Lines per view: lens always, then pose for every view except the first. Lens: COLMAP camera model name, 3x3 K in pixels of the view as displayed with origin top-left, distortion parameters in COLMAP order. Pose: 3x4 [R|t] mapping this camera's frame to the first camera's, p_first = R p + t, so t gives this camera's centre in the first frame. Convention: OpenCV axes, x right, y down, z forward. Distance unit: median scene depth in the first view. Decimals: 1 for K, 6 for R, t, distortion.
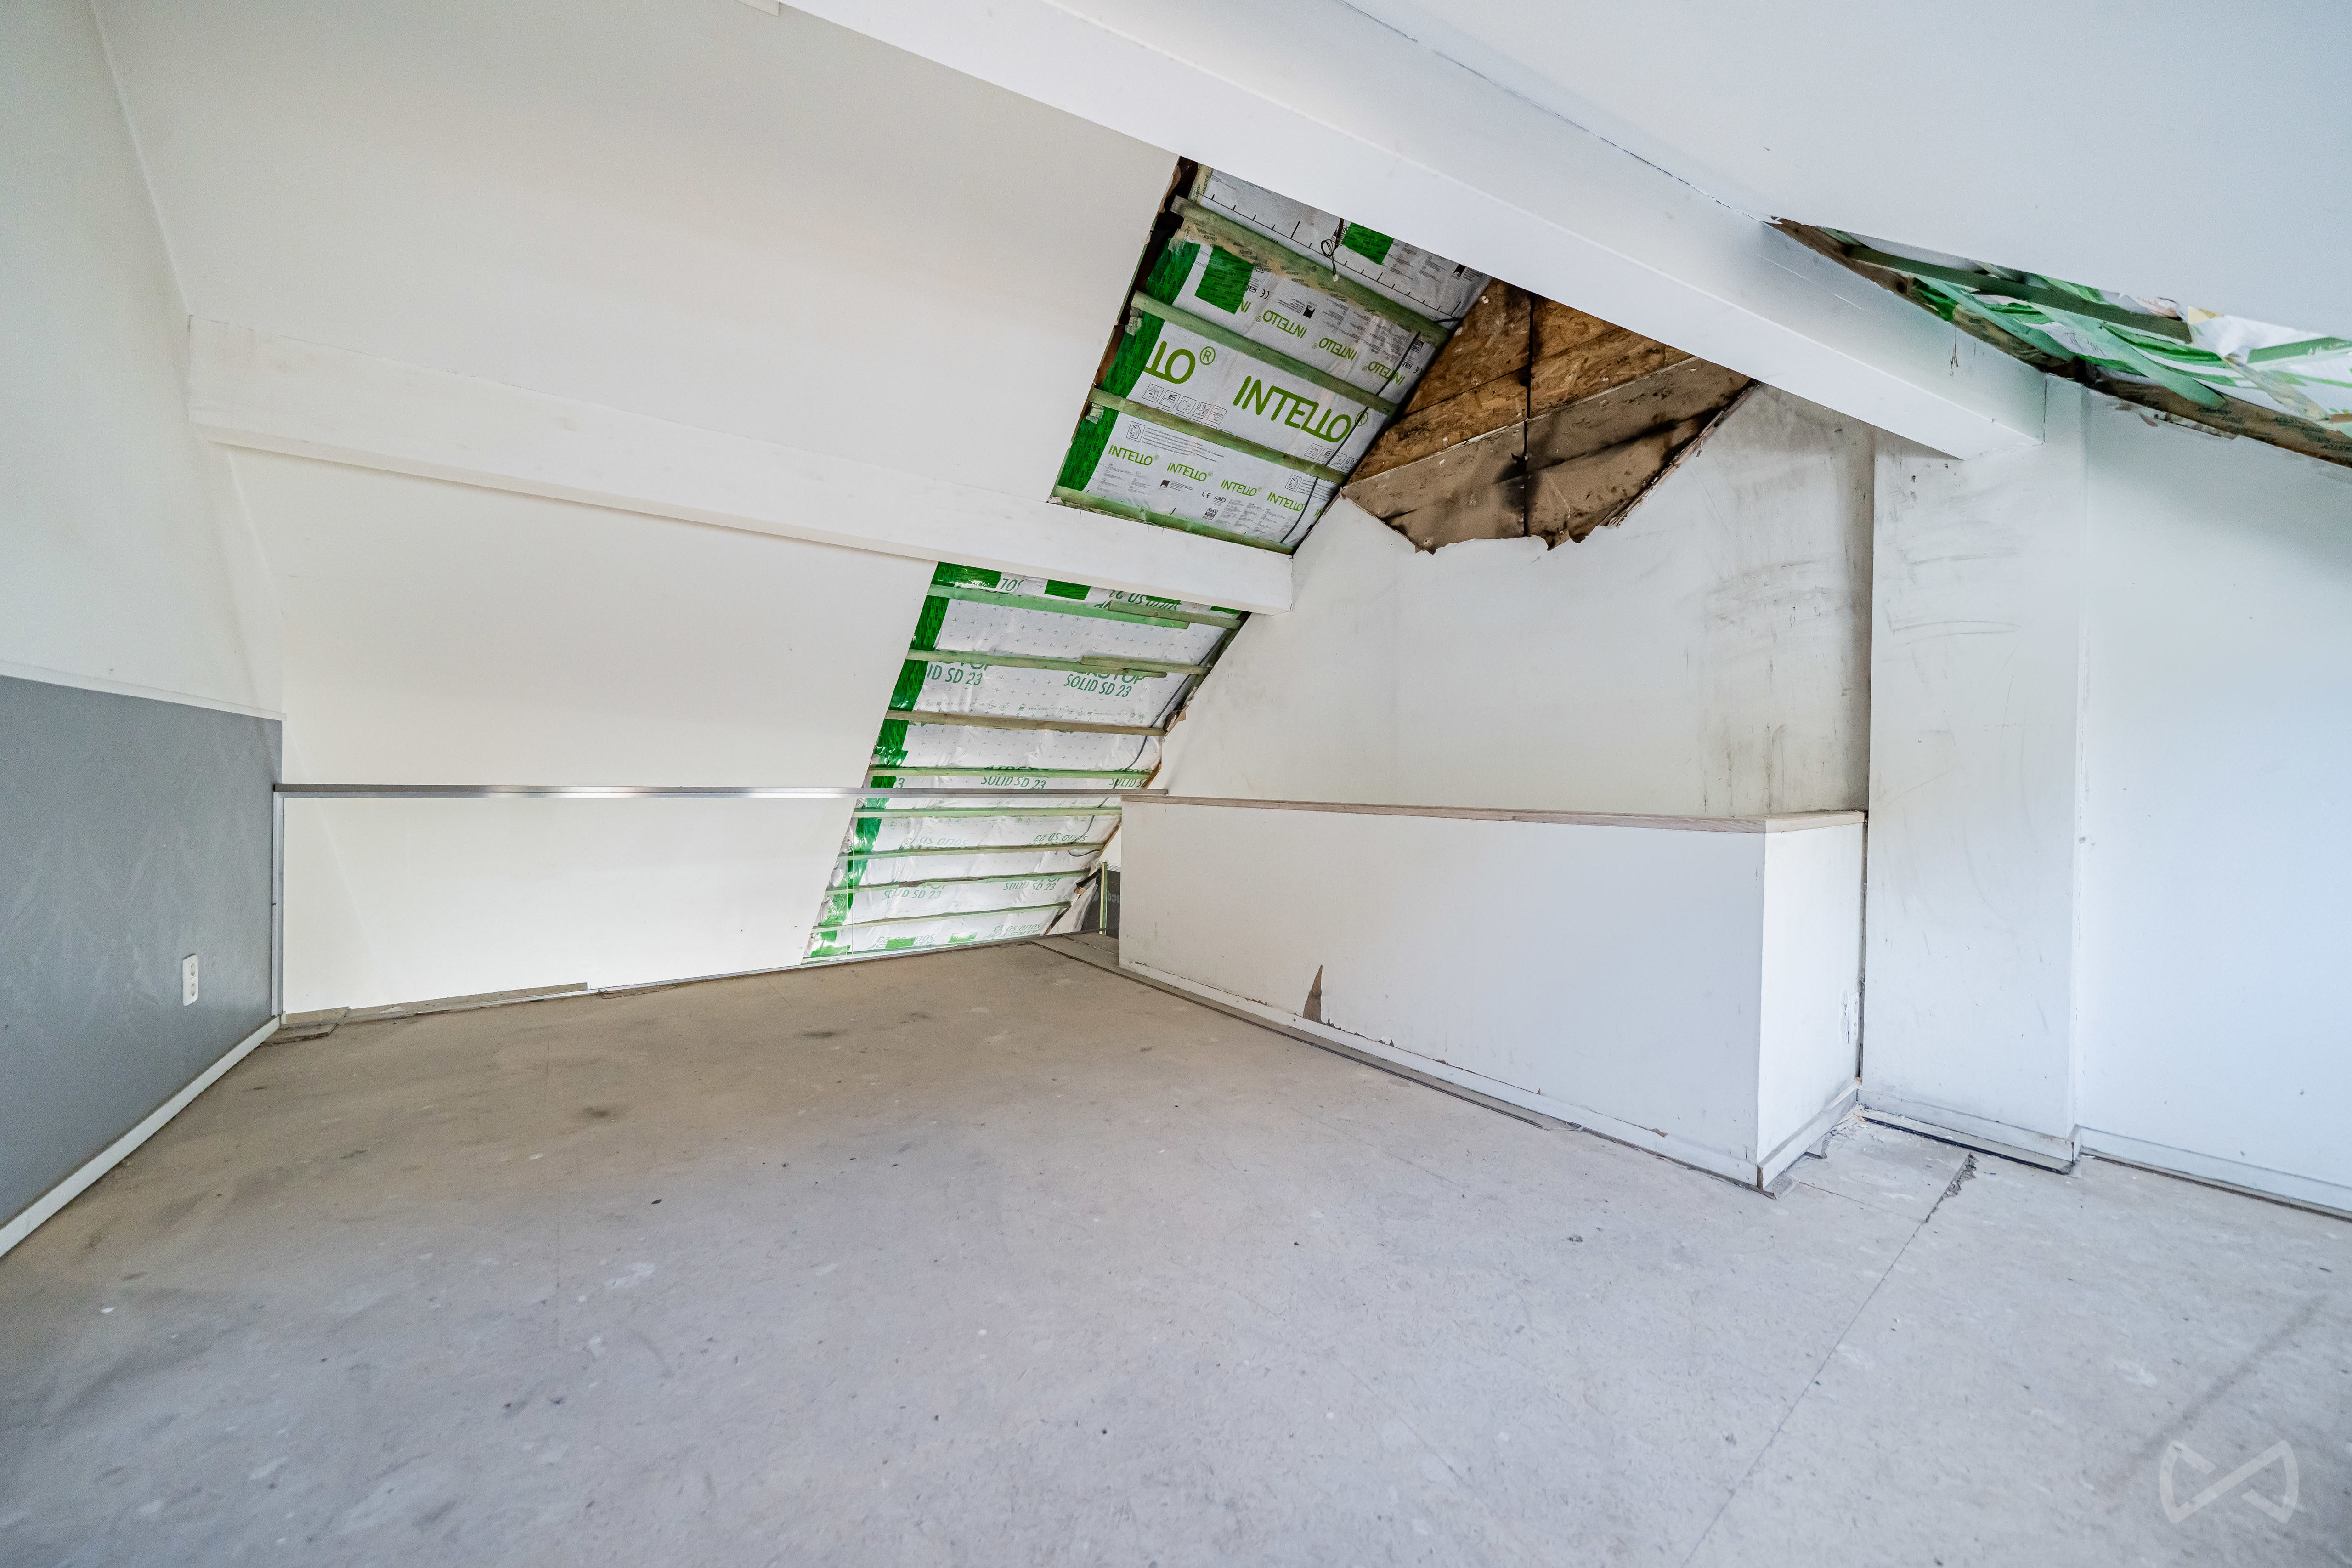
lens RADIAL K [[801.2, 0, 1174.1], [0, 801.2, 789.5], [0, 0, 1]] dist [-0.005904, 0.000087]
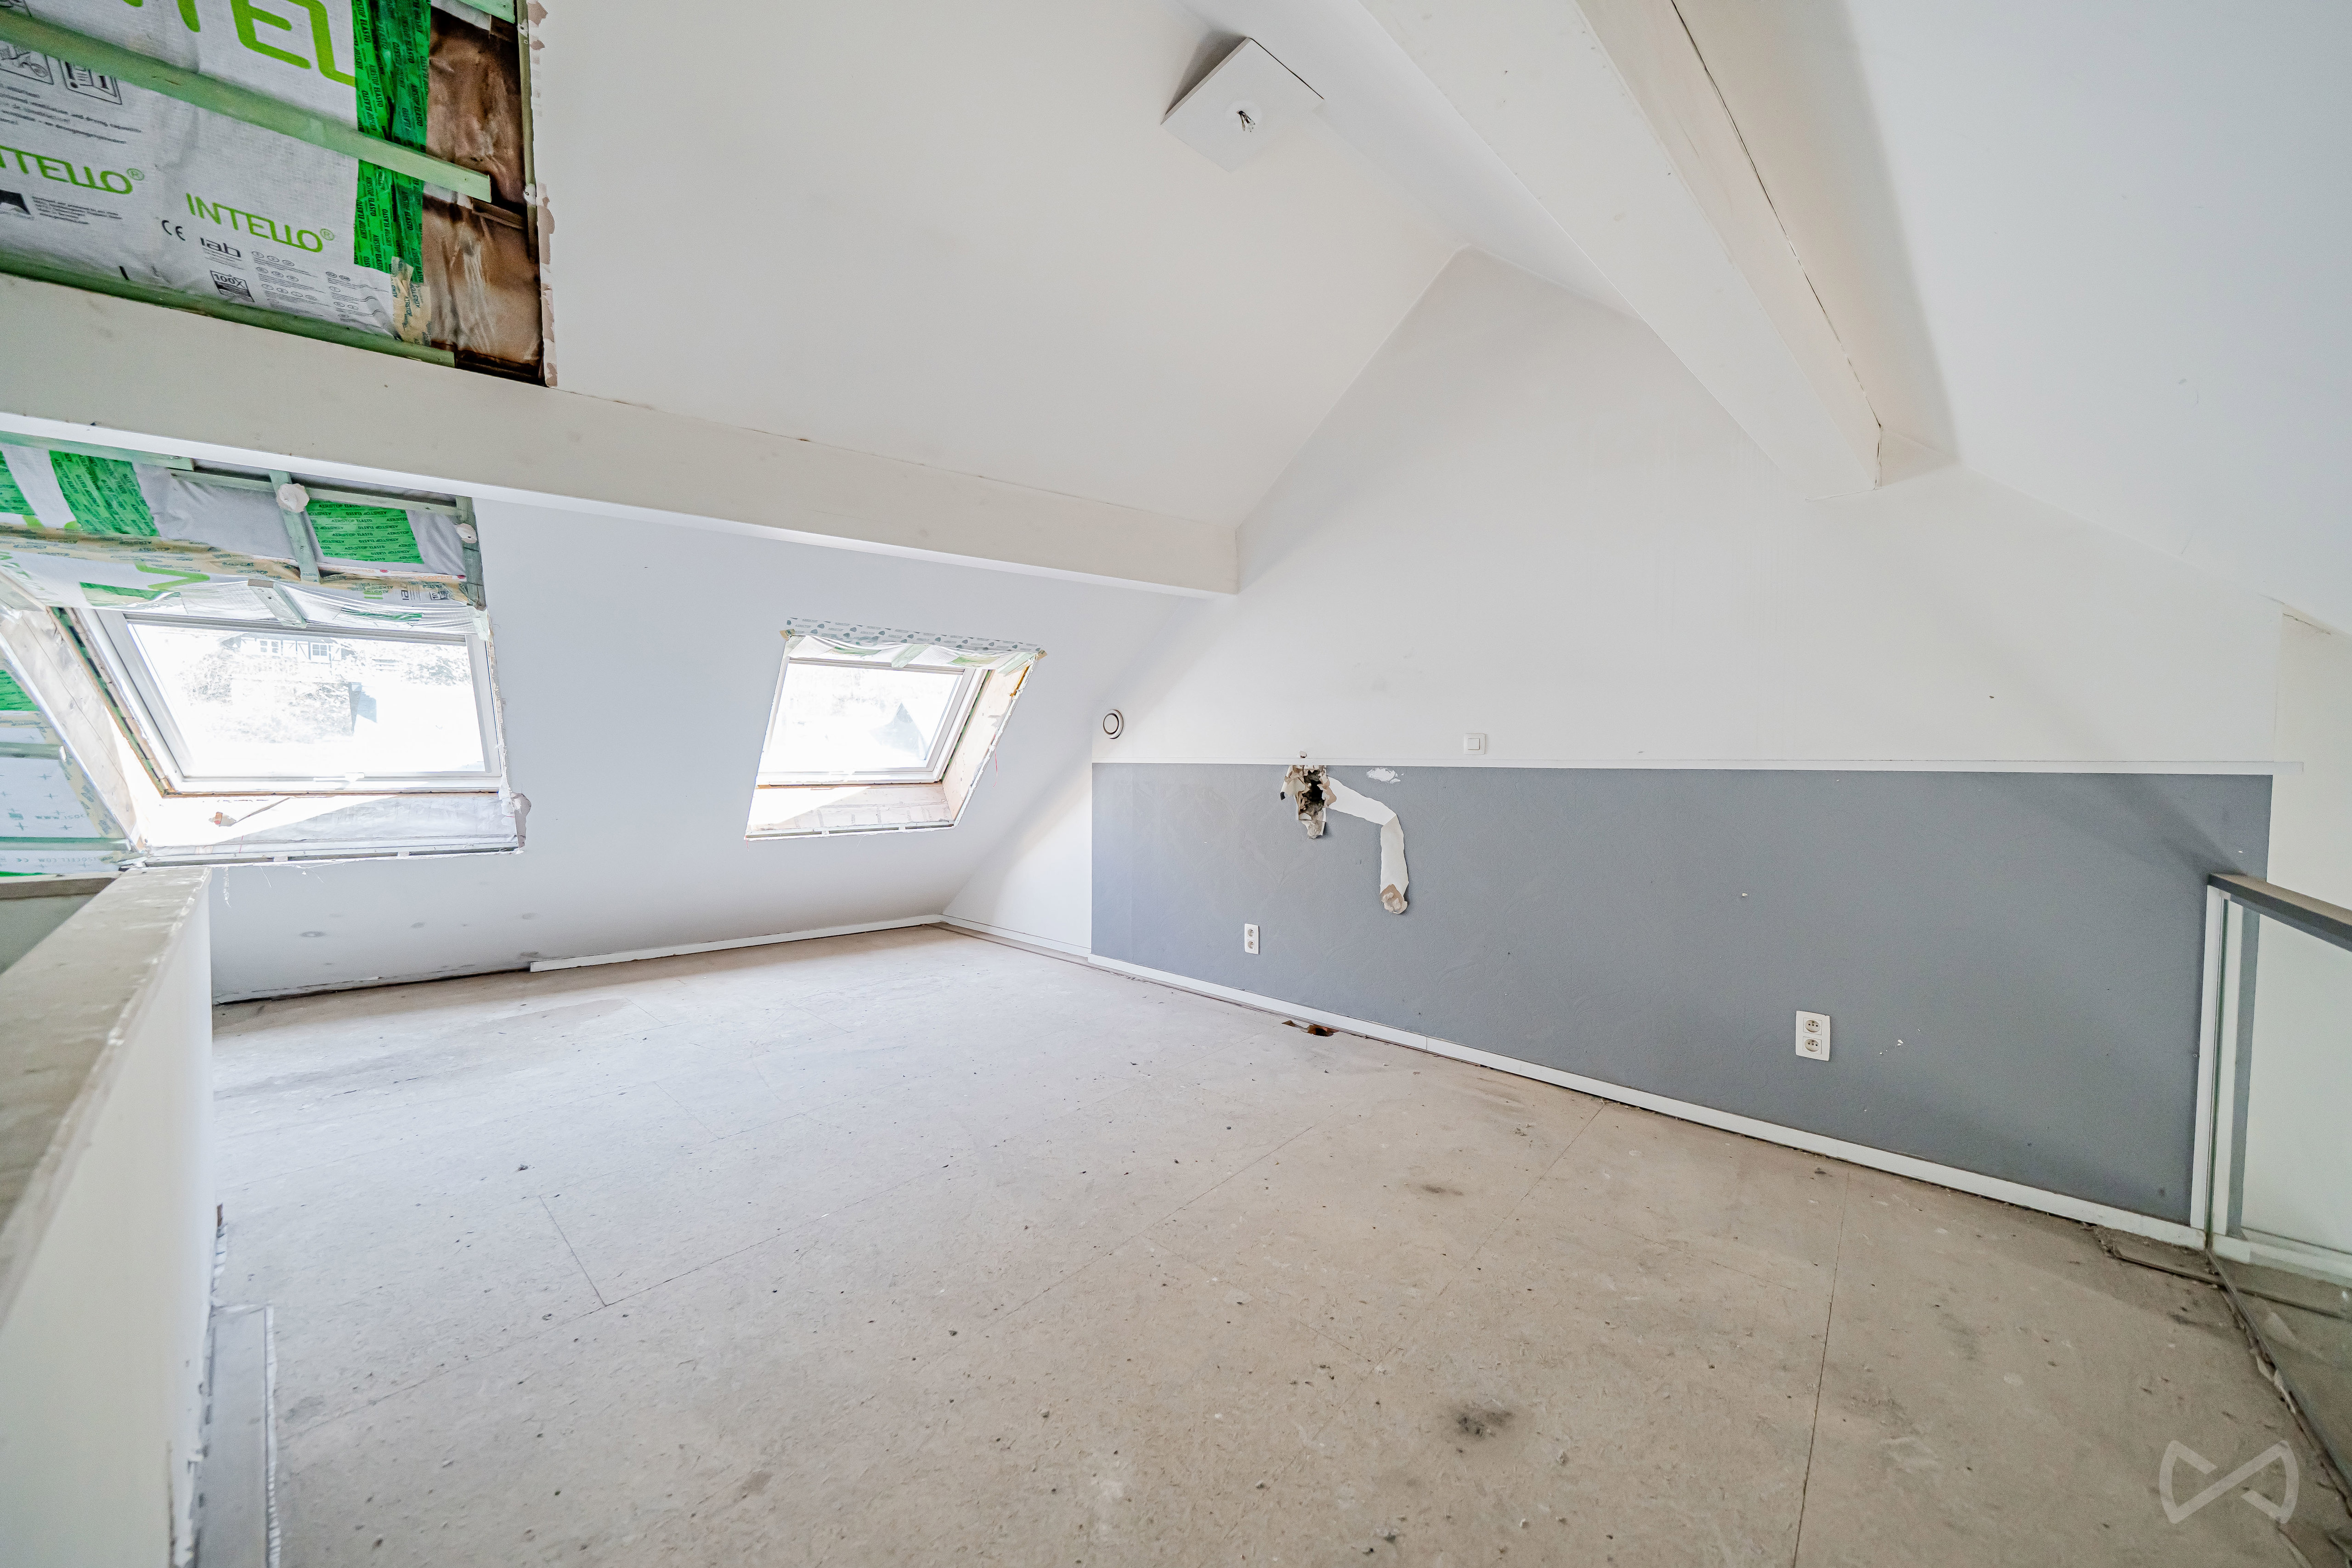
lens RADIAL K [[801.2, 0, 1174.1], [0, 801.2, 789.5], [0, 0, 1]] dist [-0.005904, 0.000087]
pose [[-0.981726, -0.012605, -0.189880, -0.222501], [-0.021413, 0.998784, 0.044408, -0.109322], [0.189090, 0.047663, -0.980802, 1.853209]]
